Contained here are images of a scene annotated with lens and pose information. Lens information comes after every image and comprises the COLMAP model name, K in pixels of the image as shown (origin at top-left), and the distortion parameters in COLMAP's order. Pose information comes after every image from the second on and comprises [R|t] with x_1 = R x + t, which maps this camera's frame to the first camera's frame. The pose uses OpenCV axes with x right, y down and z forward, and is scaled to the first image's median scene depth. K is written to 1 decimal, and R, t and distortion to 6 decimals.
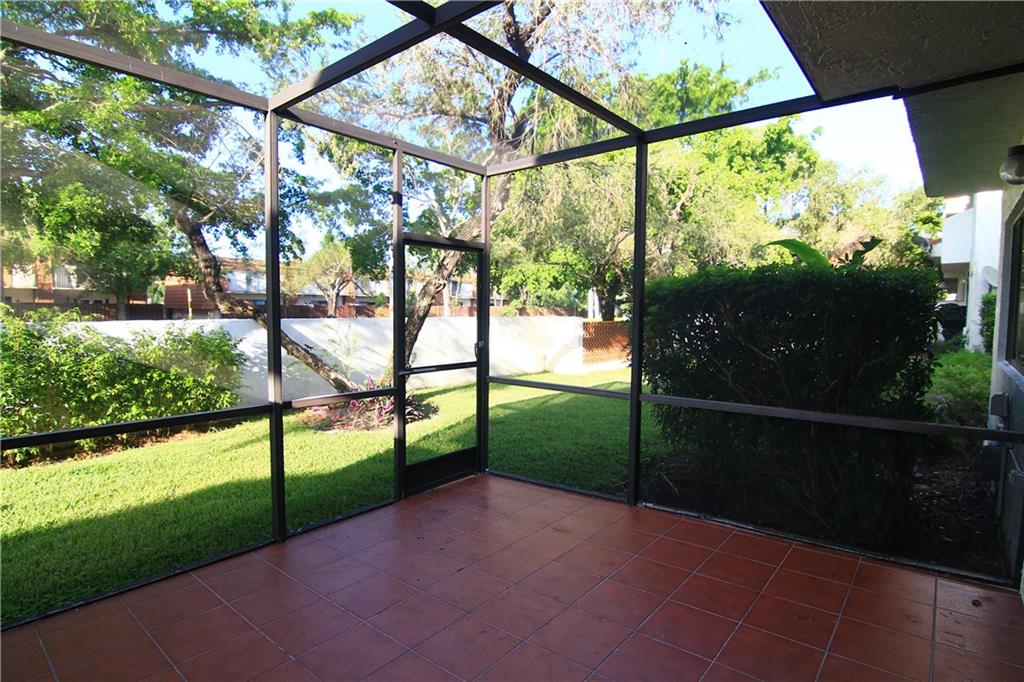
lens RADIAL K [[528.1, 0, 515.9], [0, 528.1, 347.0], [0, 0, 1]] dist [0.001786, -0.016069]
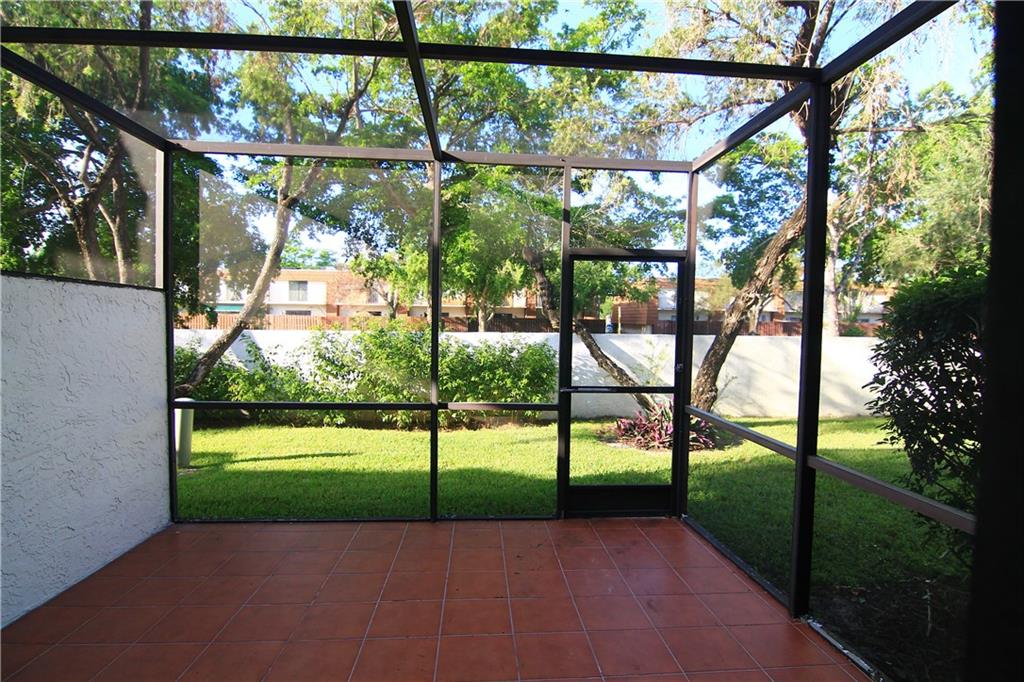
lens RADIAL K [[528.1, 0, 515.9], [0, 528.1, 347.0], [0, 0, 1]] dist [0.001786, -0.016069]
pose [[0.696101, 0.040292, -0.716812, 0.272258], [-0.062077, 0.998063, -0.004183, -0.013707], [0.715255, 0.047410, 0.697254, 0.155902]]
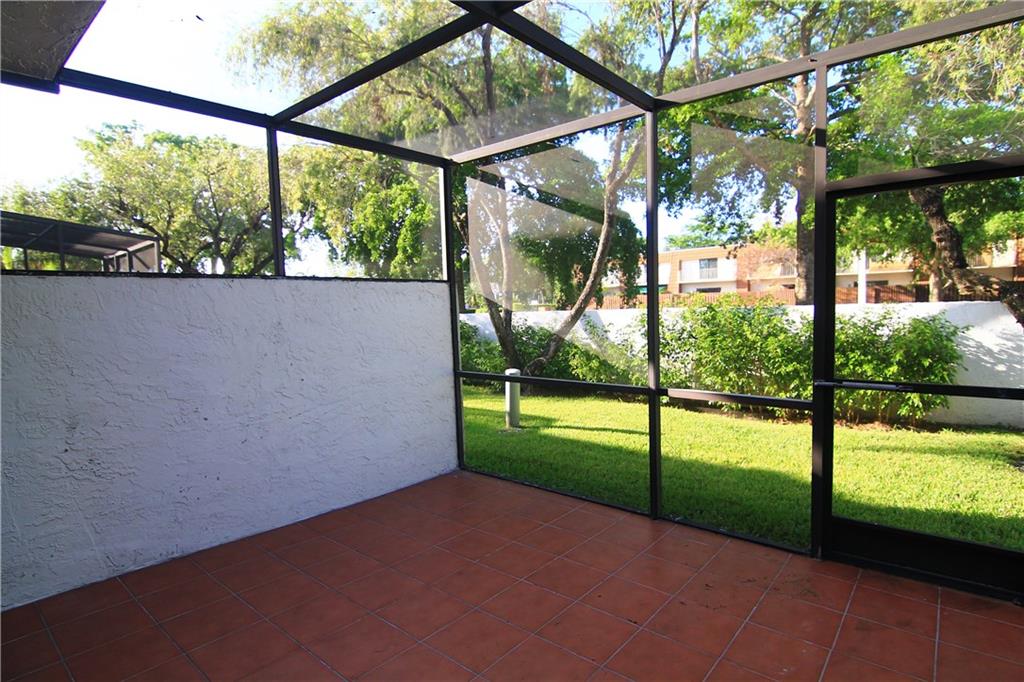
lens RADIAL K [[528.1, 0, 515.9], [0, 528.1, 347.0], [0, 0, 1]] dist [0.001786, -0.016069]
pose [[0.003892, 0.079242, -0.996848, 0.311339], [-0.037230, 0.996176, 0.079044, -0.025655], [0.999299, 0.036805, 0.006827, 0.373838]]
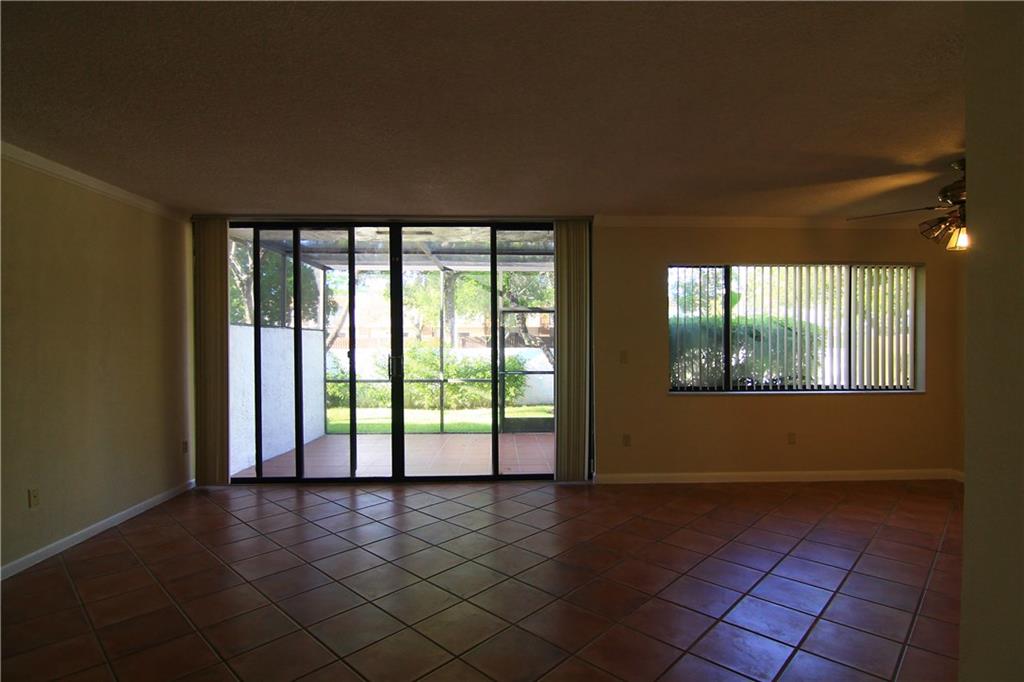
lens RADIAL K [[528.1, 0, 515.9], [0, 528.1, 347.0], [0, 0, 1]] dist [0.001786, -0.016069]
pose [[0.662748, 0.004560, -0.748828, 0.904107], [-0.046859, 0.998274, -0.035394, 0.010609], [0.747375, 0.058546, 0.661818, -0.236392]]
